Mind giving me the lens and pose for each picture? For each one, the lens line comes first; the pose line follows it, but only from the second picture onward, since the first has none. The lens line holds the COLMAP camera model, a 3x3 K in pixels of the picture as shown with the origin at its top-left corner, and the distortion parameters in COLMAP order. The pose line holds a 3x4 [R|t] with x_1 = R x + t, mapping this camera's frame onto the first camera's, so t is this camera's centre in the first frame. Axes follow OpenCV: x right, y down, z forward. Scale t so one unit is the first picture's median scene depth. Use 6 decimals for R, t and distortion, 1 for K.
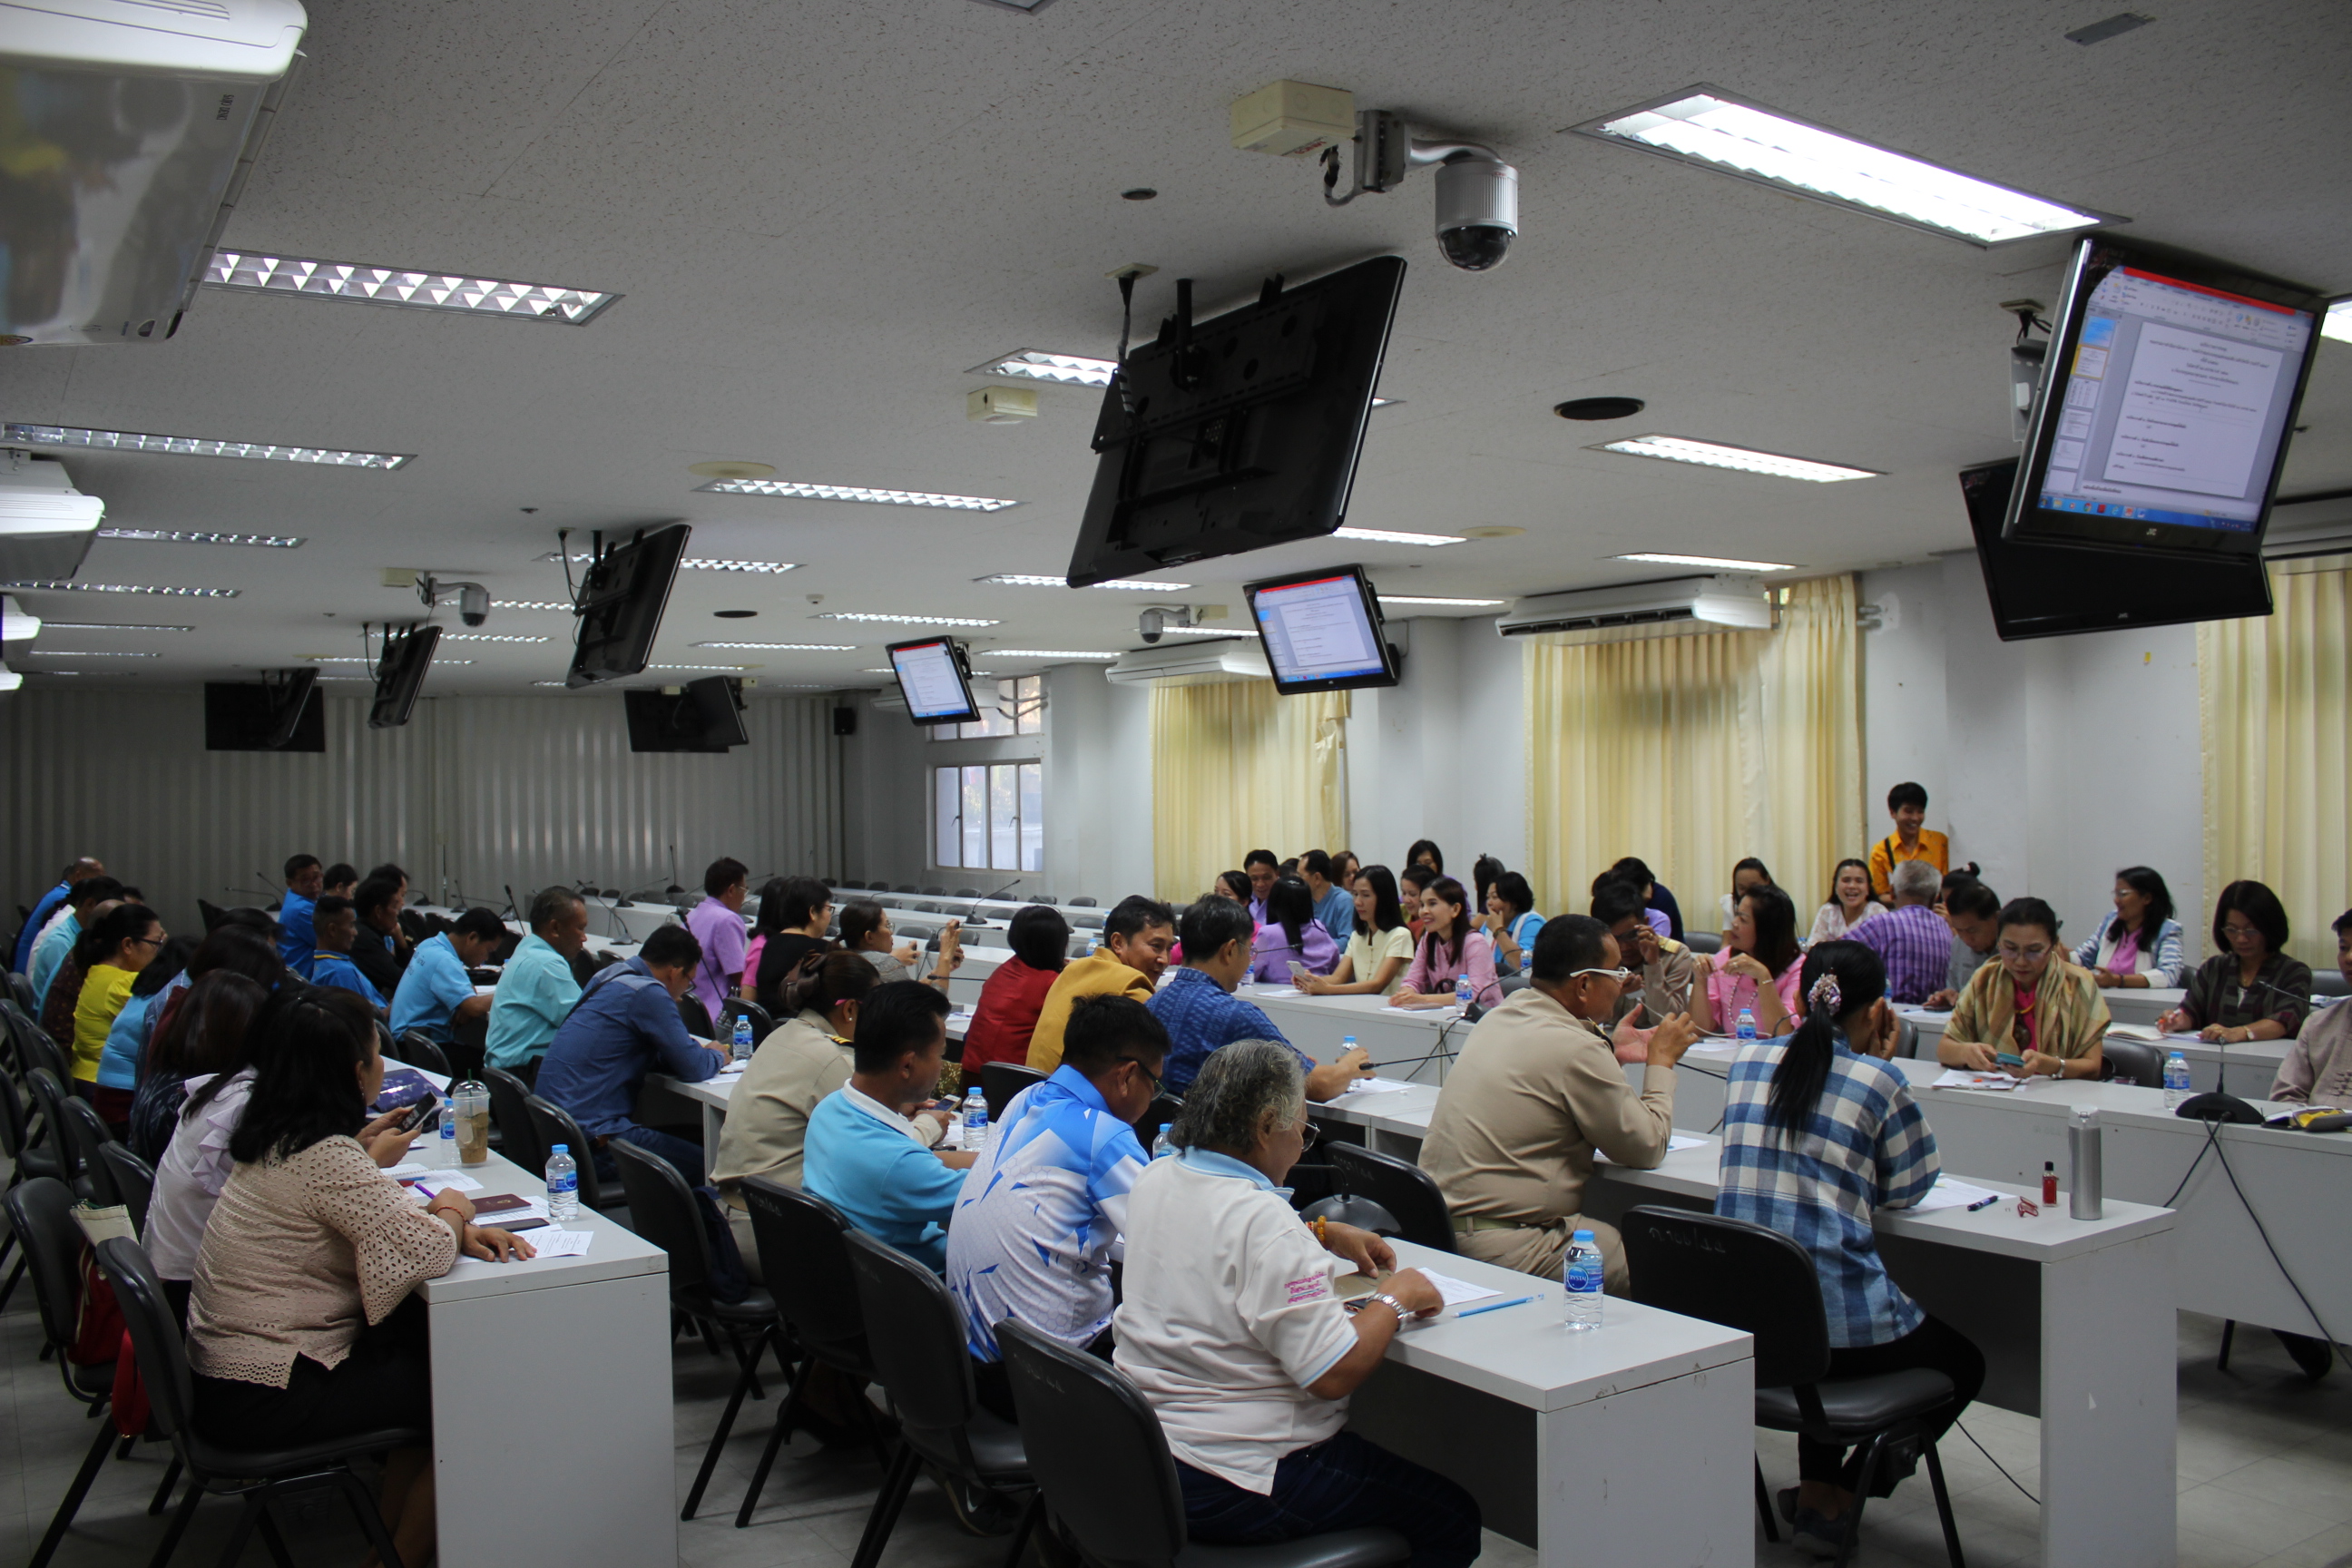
lens RADIAL K [[1975.7, 0, 1143.5], [0, 1975.7, 787.4], [0, 0, 1]] dist [-0.158048, 0.143813]
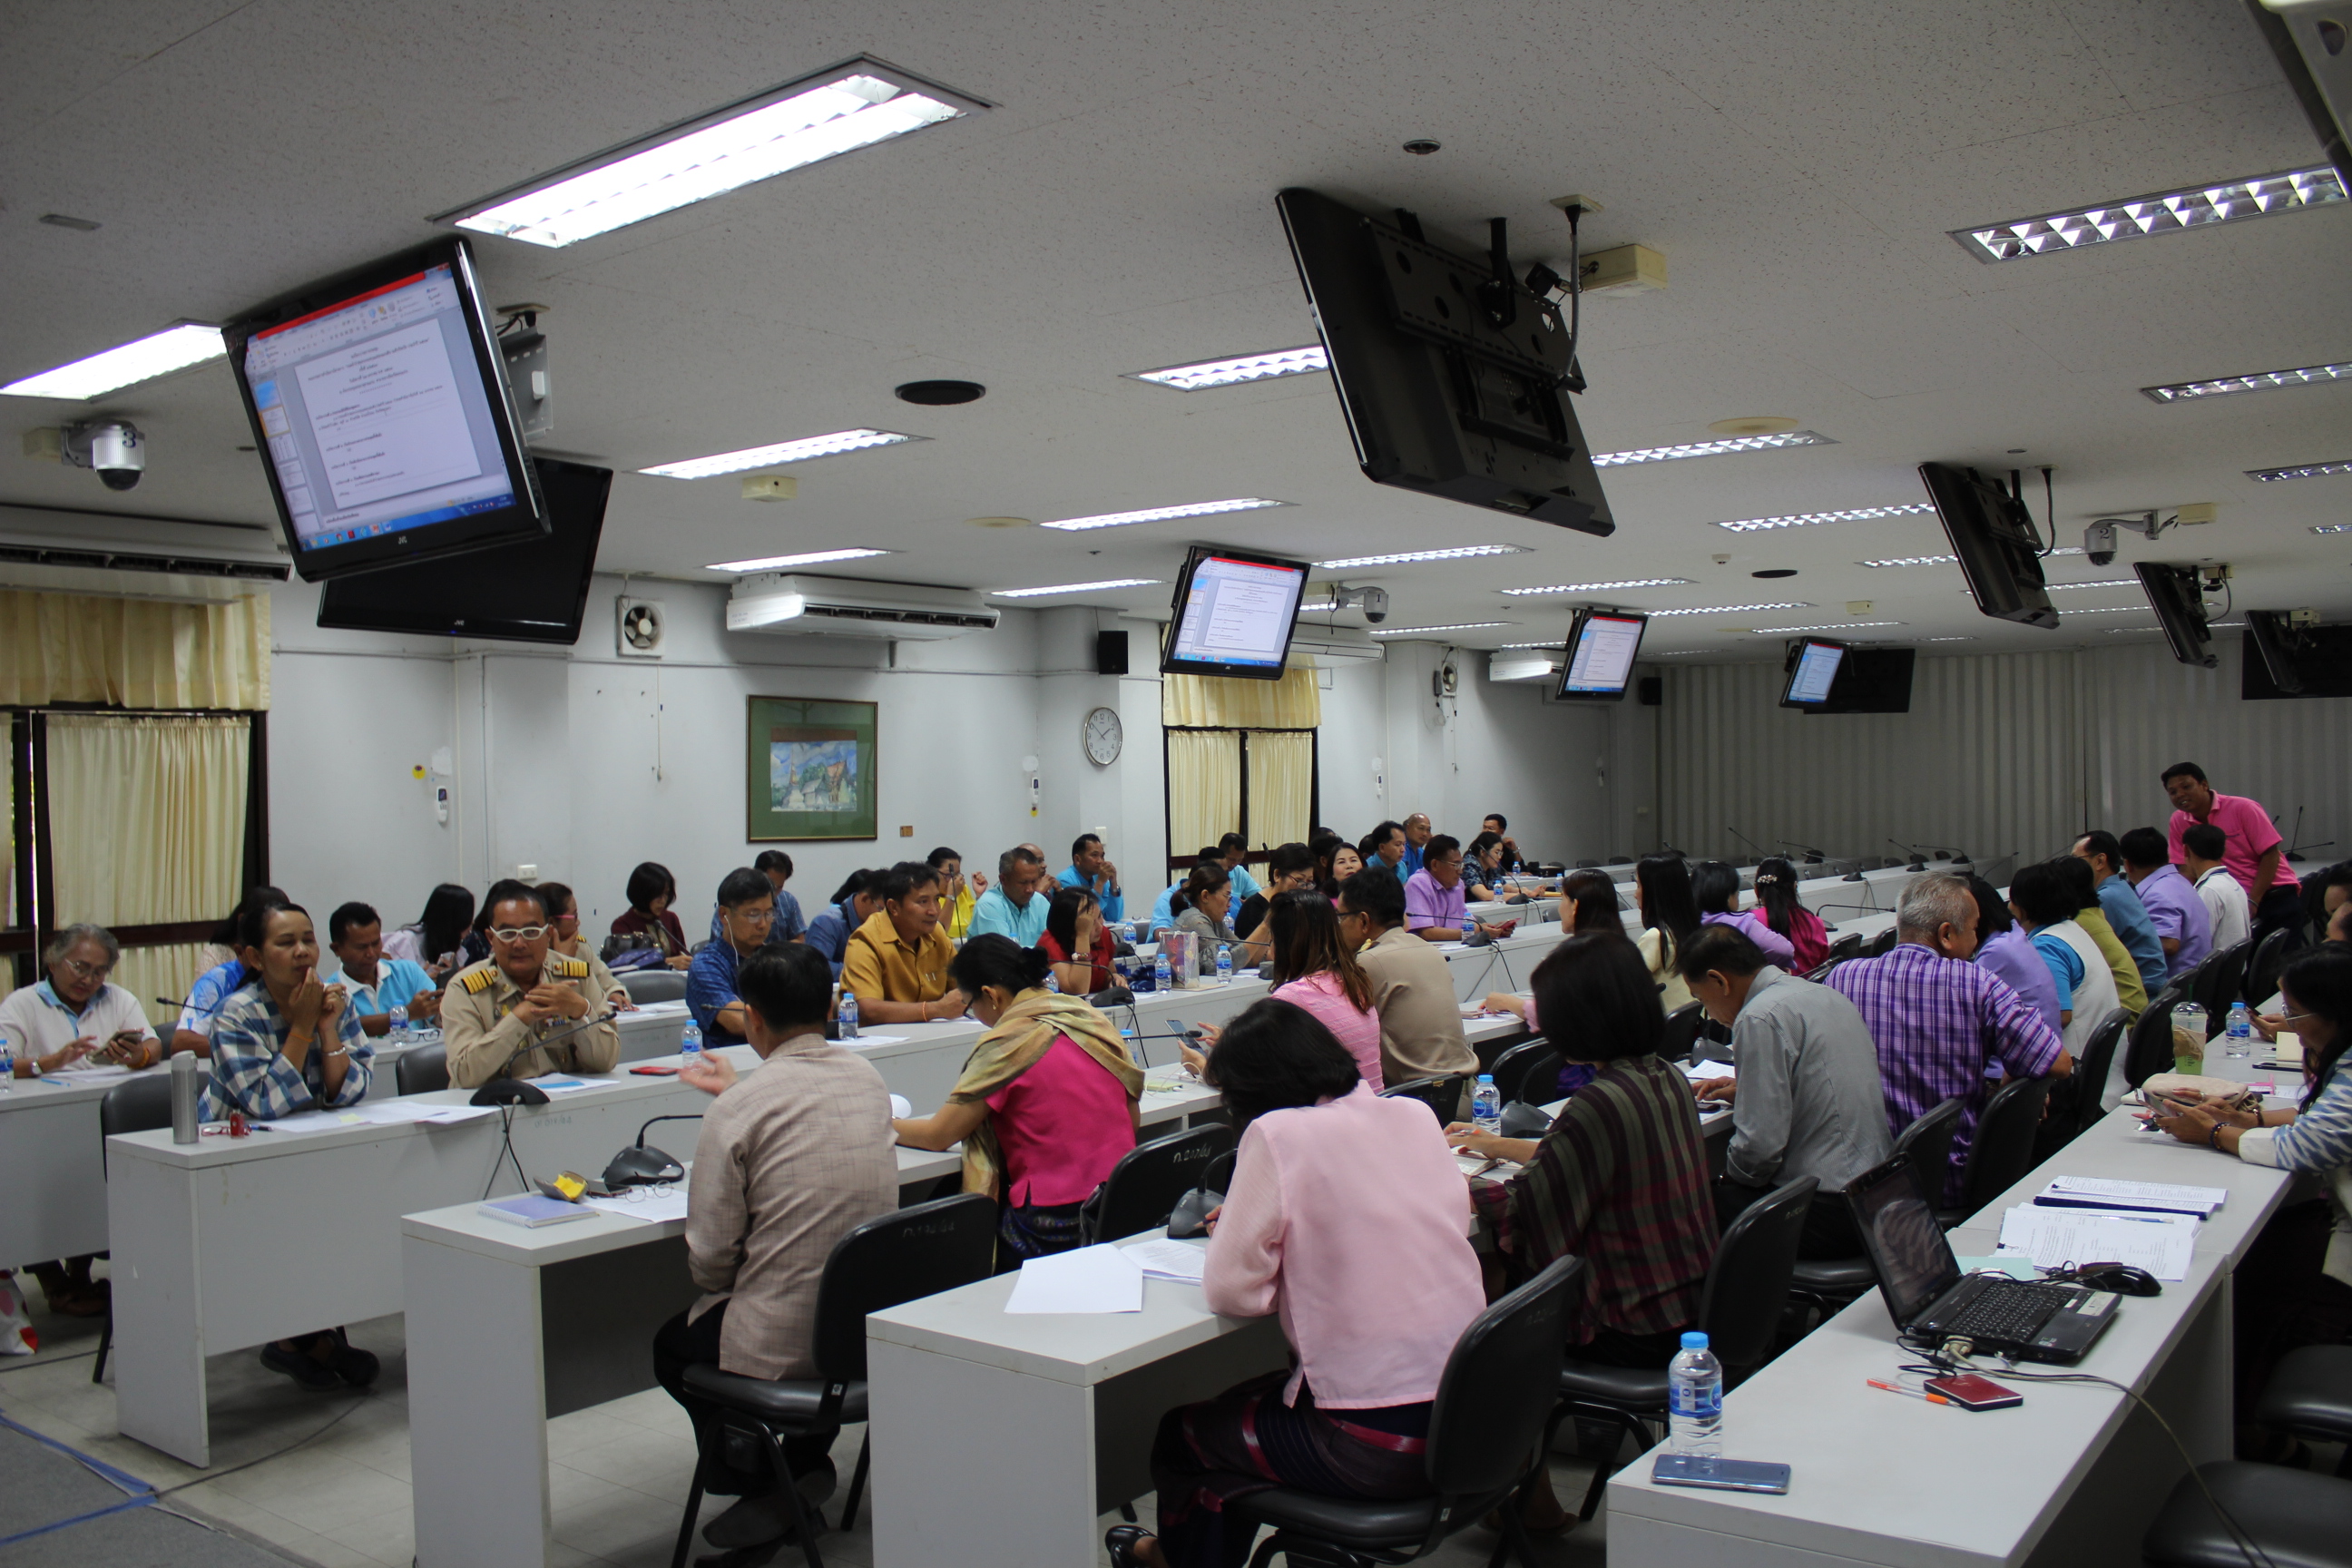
lens RADIAL K [[1975.7, 0, 1143.5], [0, 1975.7, 787.4], [0, 0, 1]] dist [-0.158048, 0.143813]
pose [[0.324848, 0.006835, -0.945742, 1.705059], [0.021580, 0.999660, 0.014638, -0.010056], [0.945520, -0.025164, 0.324590, 1.087075]]
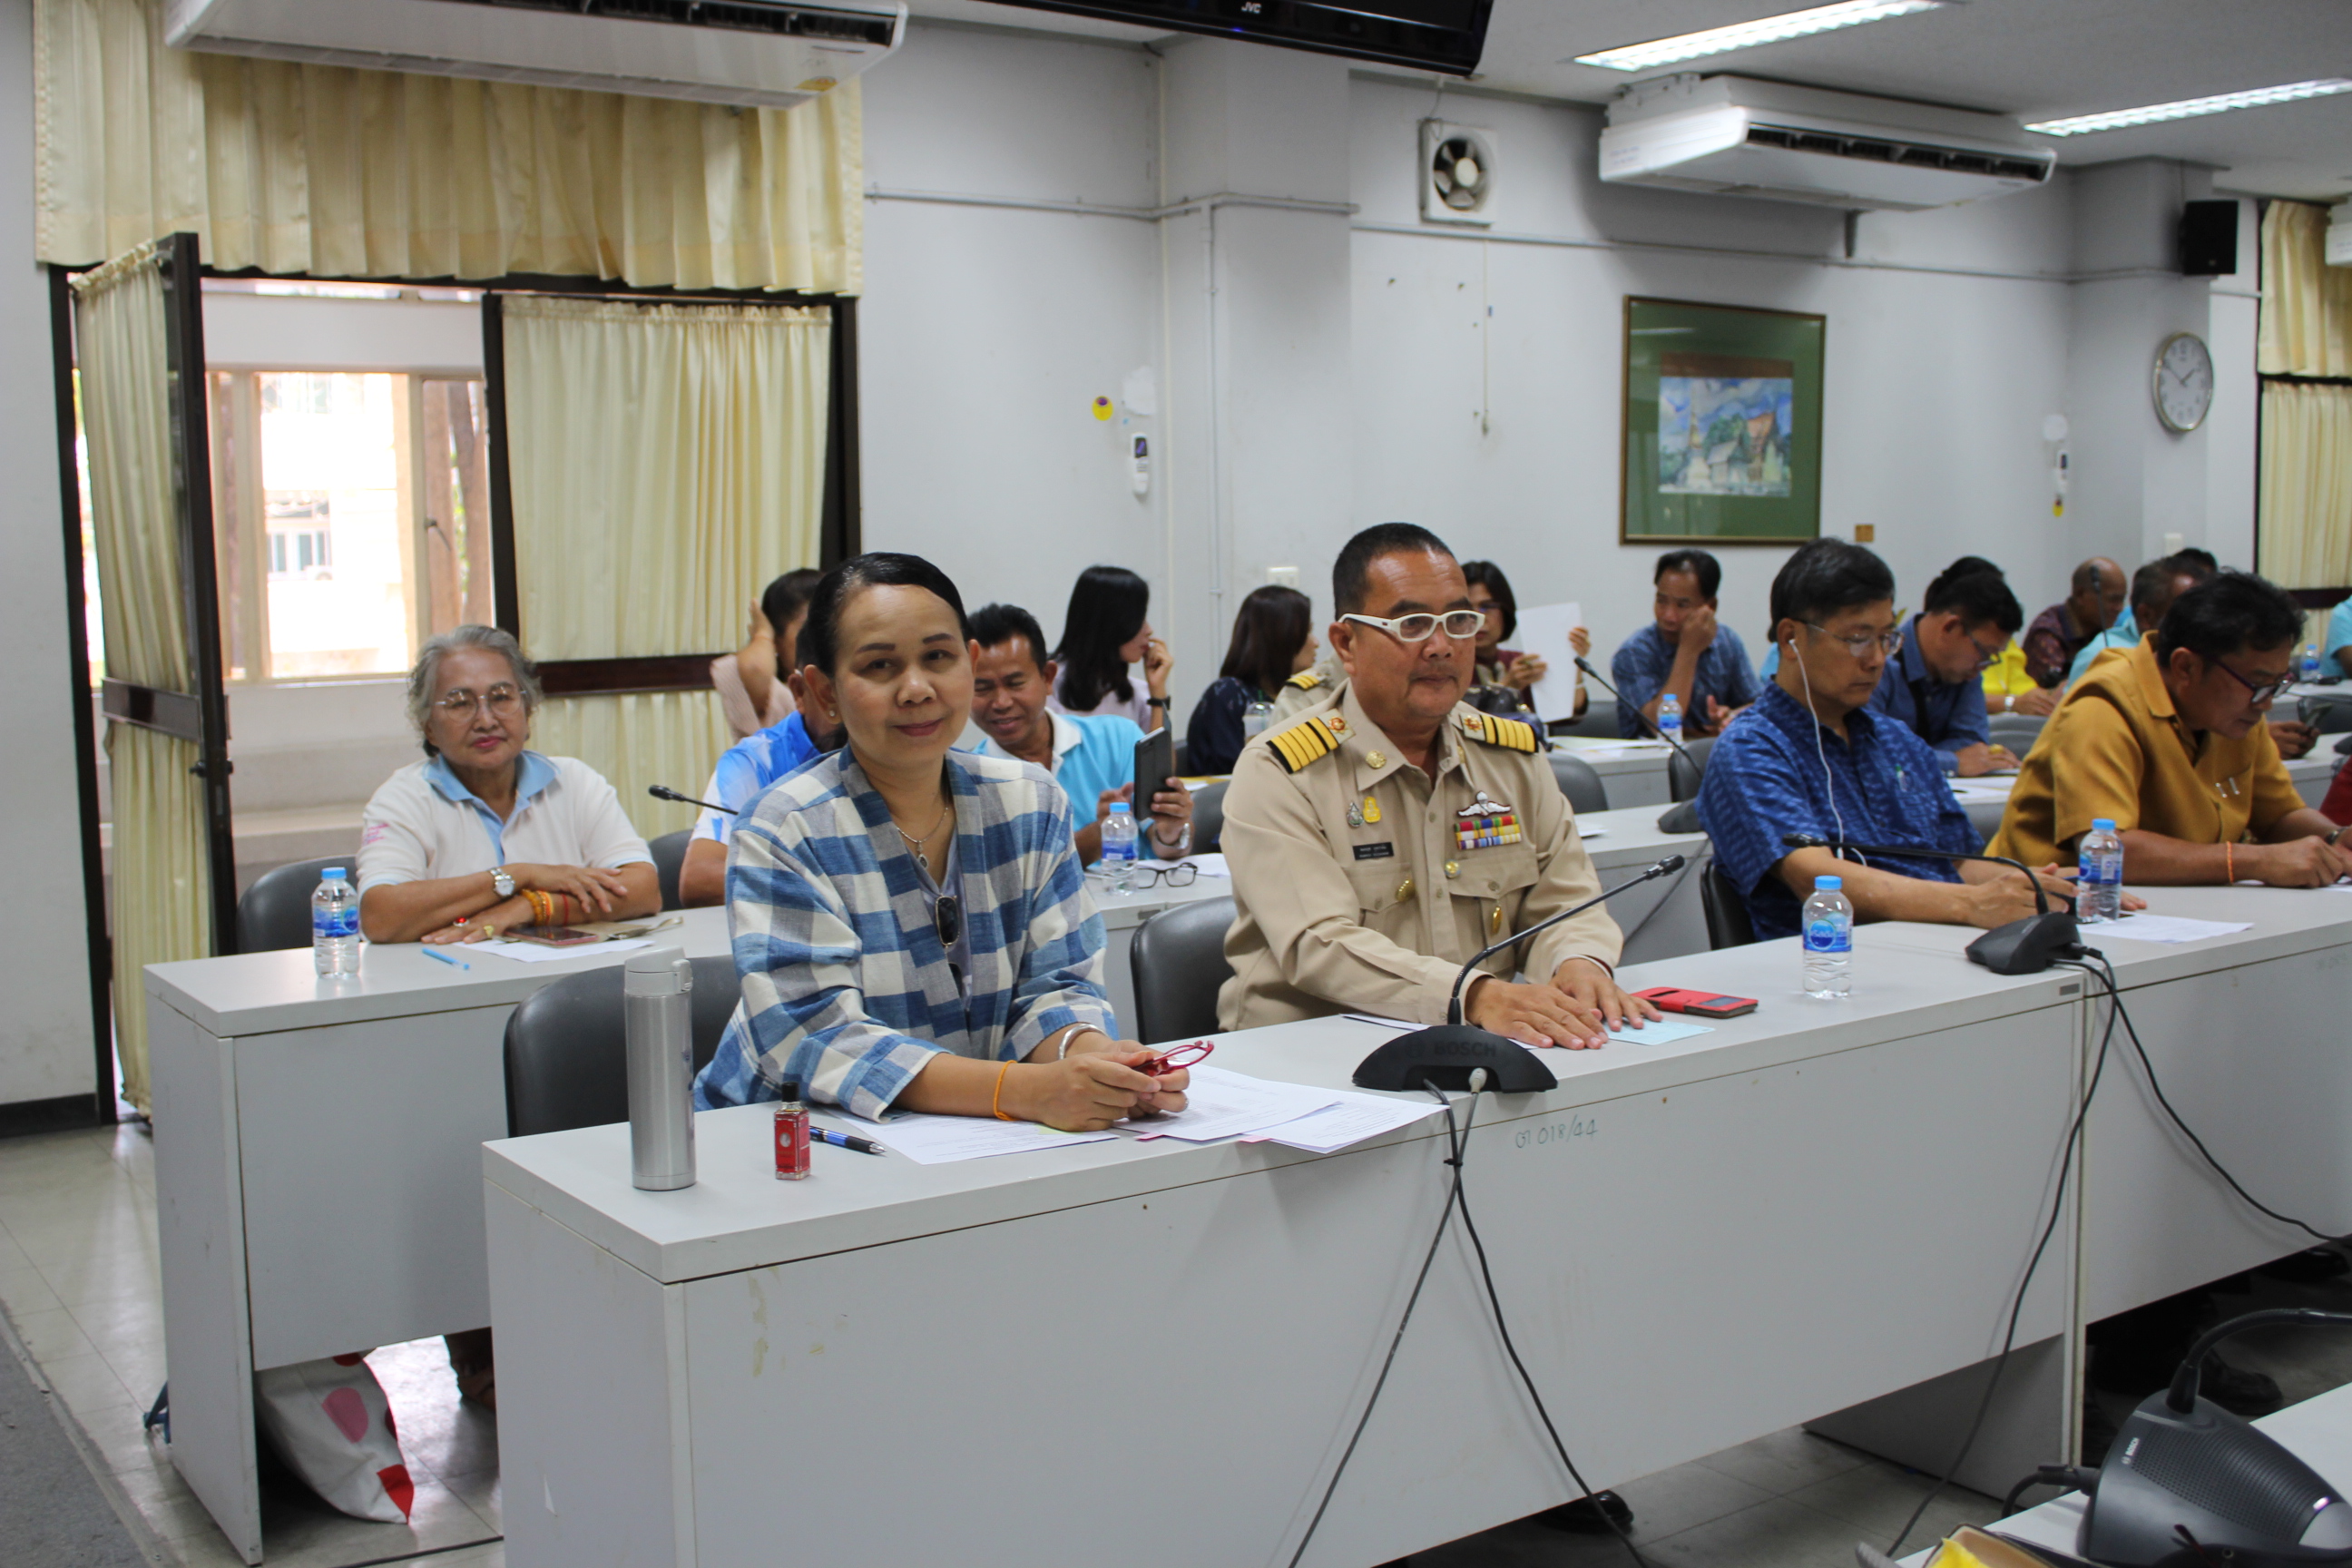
lens RADIAL K [[2435.0, 0, 1176.0], [0, 2435.0, 784.0], [0, 0, 1]] dist [-0.105199, 0.015280]
pose [[0.034429, 0.112162, -0.993093, 1.322388], [0.019630, 0.993415, 0.112879, 0.025506], [0.999214, -0.023381, 0.032001, 1.047208]]
